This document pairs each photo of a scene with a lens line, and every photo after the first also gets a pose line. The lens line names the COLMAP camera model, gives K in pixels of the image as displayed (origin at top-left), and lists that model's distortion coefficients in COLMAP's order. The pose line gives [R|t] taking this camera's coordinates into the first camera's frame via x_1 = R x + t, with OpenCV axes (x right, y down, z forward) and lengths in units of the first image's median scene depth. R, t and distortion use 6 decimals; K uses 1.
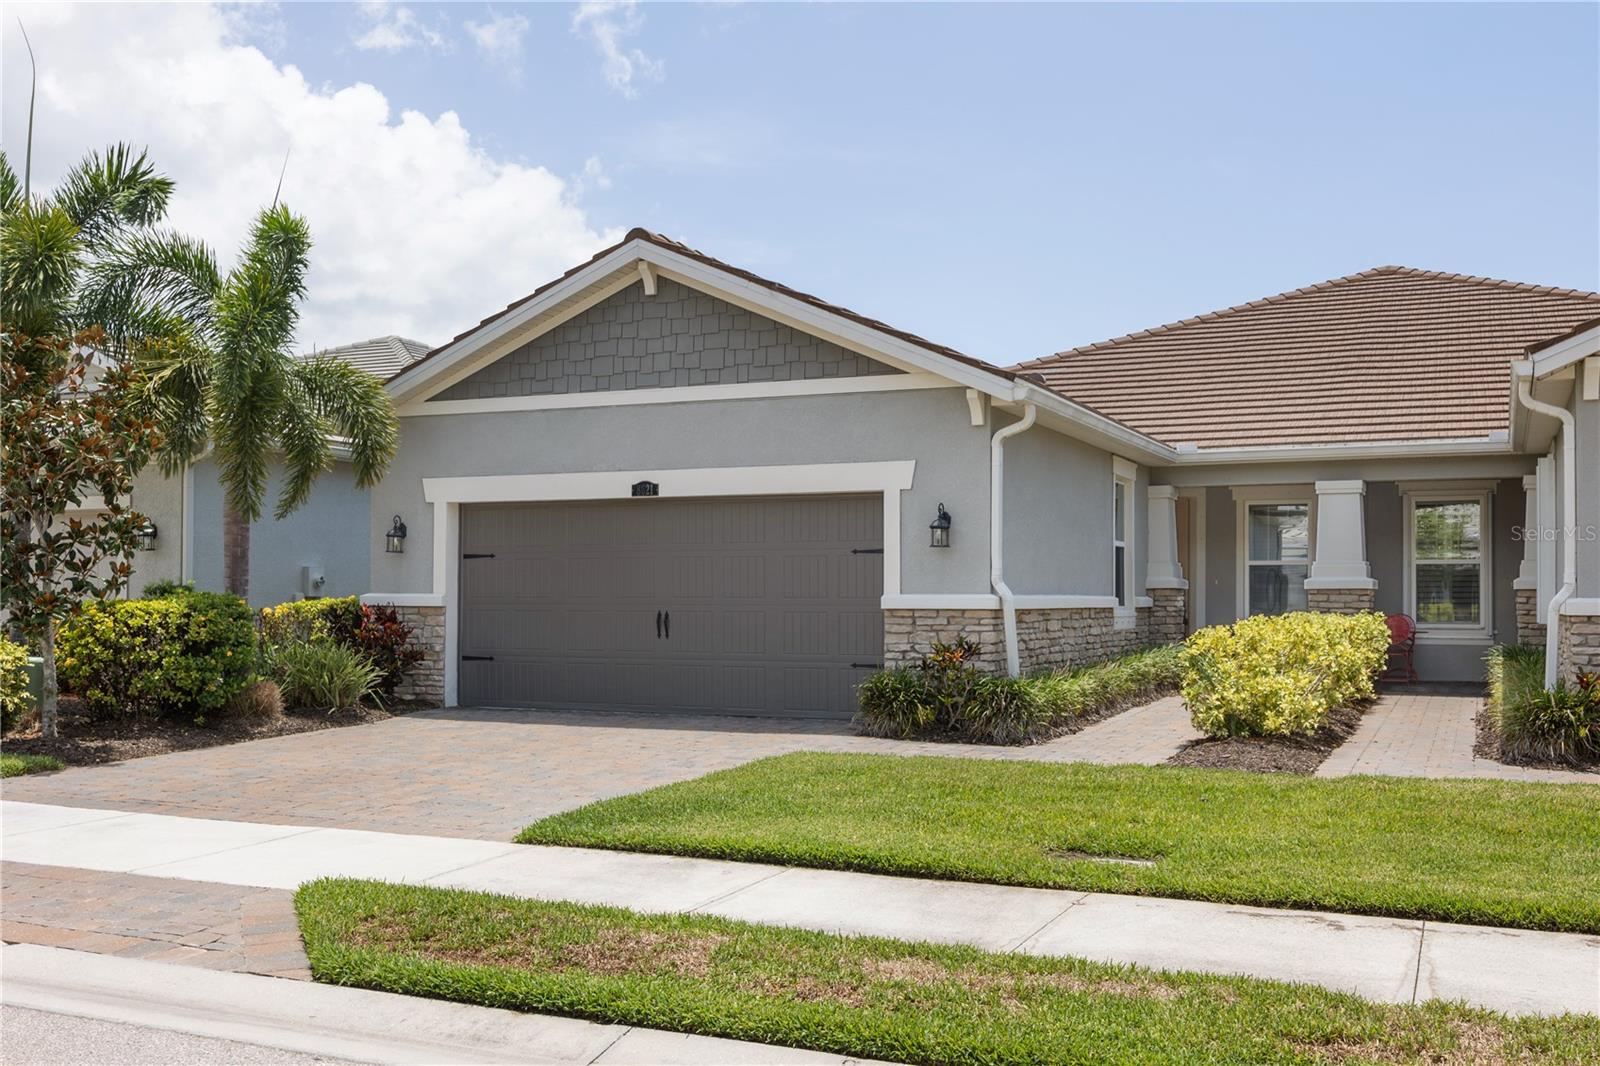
lens RADIAL K [[1516.1, 0, 802.5], [0, 1516.1, 527.6], [0, 0, 1]] dist [-0.000879, 0.001694]
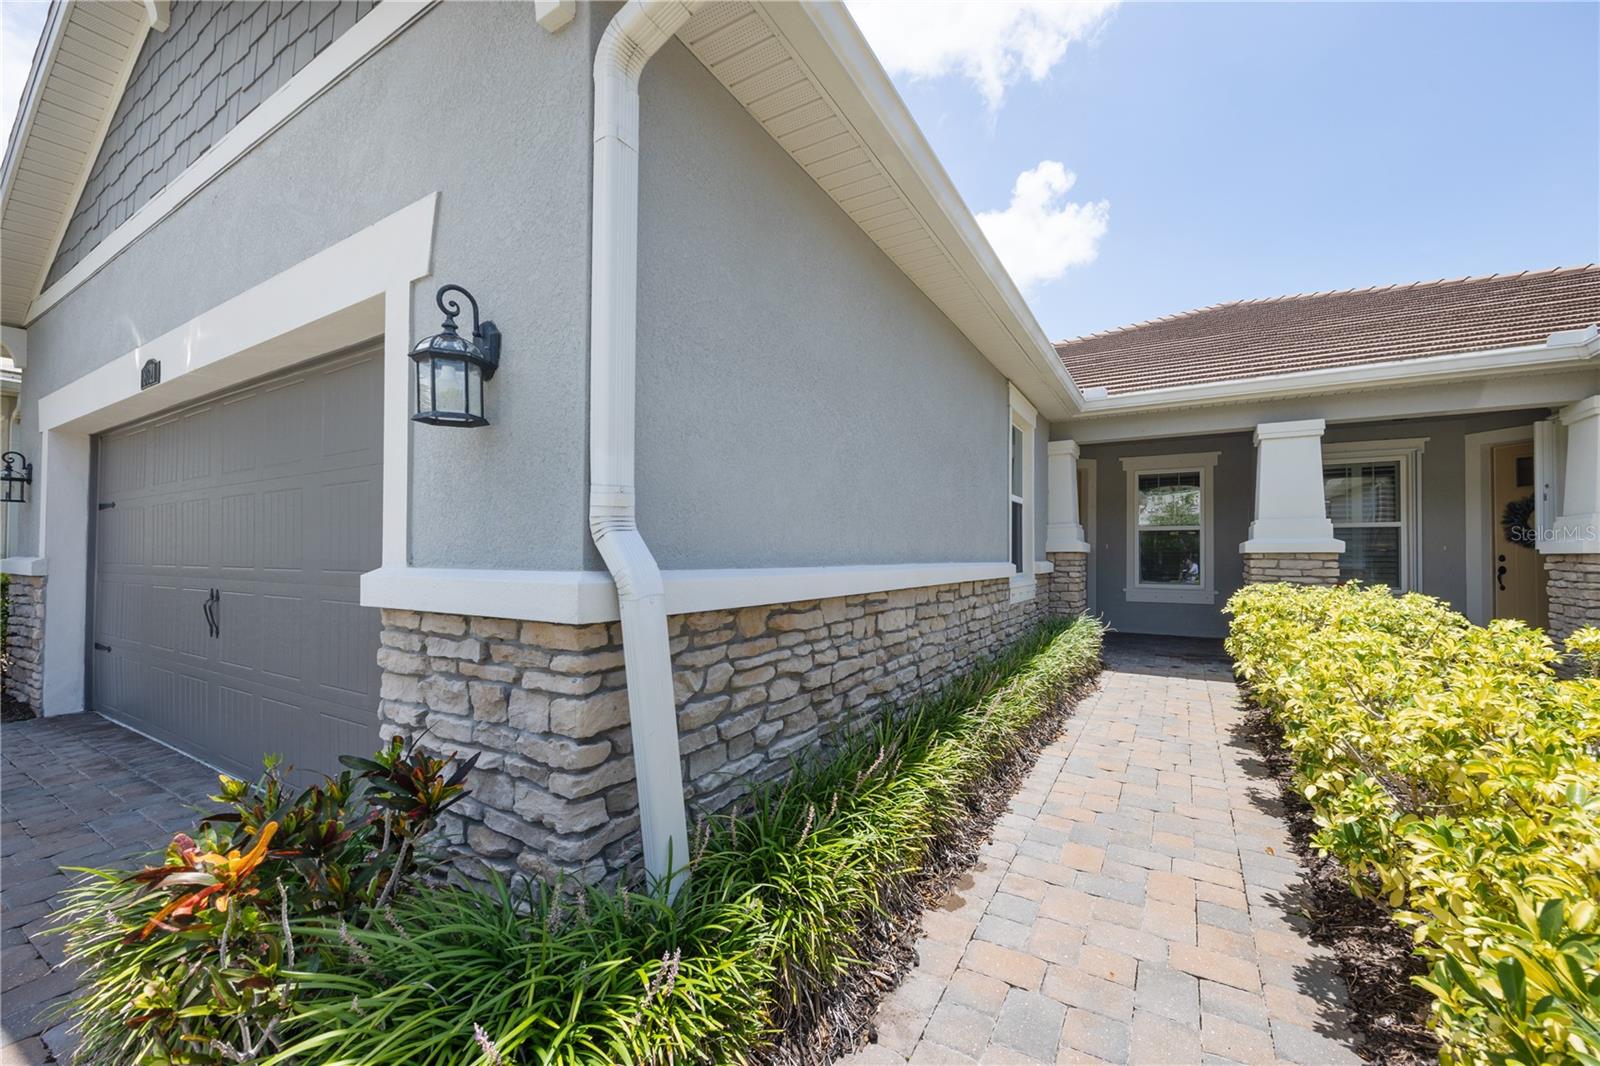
lens RADIAL K [[627.6, 0, 807.0], [0, 627.6, 547.5], [0, 0, 1]] dist [-0.006509, 0.000138]
pose [[0.993750, -0.002111, -0.111607, 0.140654], [0.005571, 0.999513, 0.030701, 0.027668], [0.111487, -0.031131, 0.993278, 0.682541]]
